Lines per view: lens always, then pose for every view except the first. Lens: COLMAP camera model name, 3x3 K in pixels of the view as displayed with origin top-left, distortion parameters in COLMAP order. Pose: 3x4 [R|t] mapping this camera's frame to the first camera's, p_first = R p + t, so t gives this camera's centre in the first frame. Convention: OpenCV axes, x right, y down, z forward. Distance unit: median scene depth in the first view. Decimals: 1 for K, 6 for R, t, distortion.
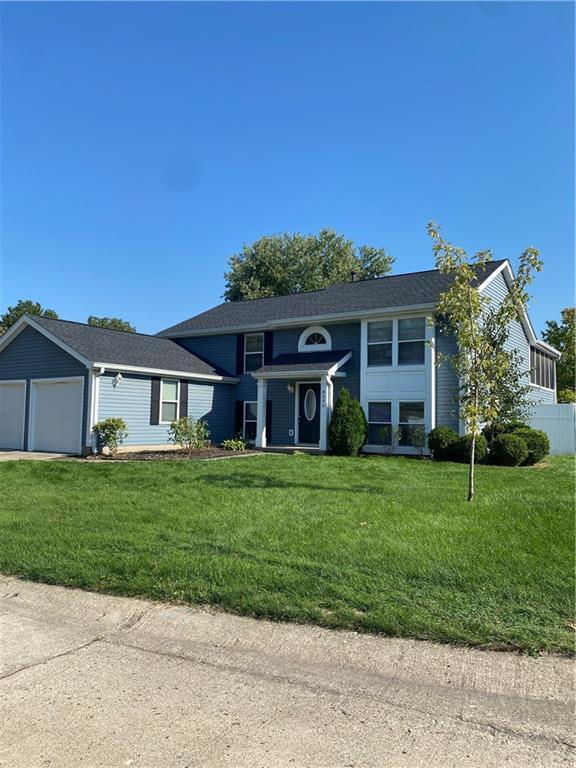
lens RADIAL K [[602.2, 0, 289.5], [0, 602.2, 384.0], [0, 0, 1]] dist [0.036412, -0.013328]
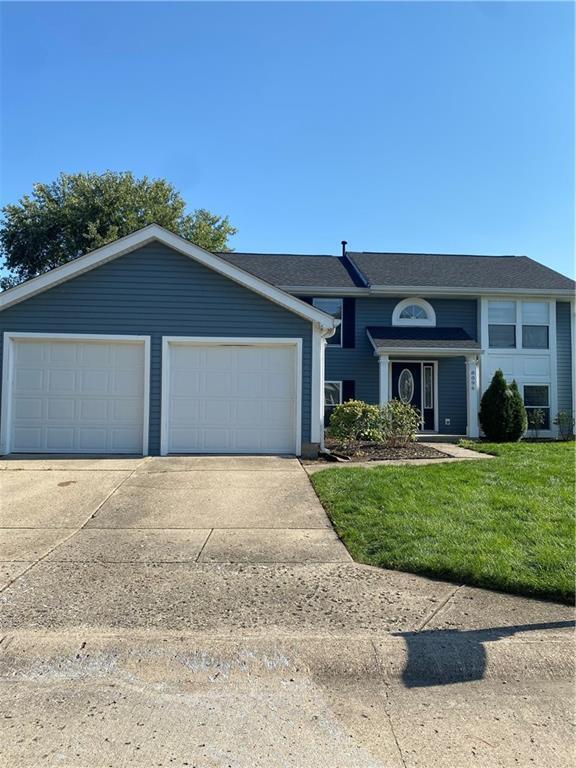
lens RADIAL K [[602.2, 0, 288.3], [0, 602.2, 383.6], [0, 0, 1]] dist [0.036412, -0.013328]
pose [[0.785773, 0.021181, 0.618152, -0.695117], [-0.039472, 0.999093, 0.015942, 0.024512], [-0.617254, -0.036927, 0.785897, 0.441177]]
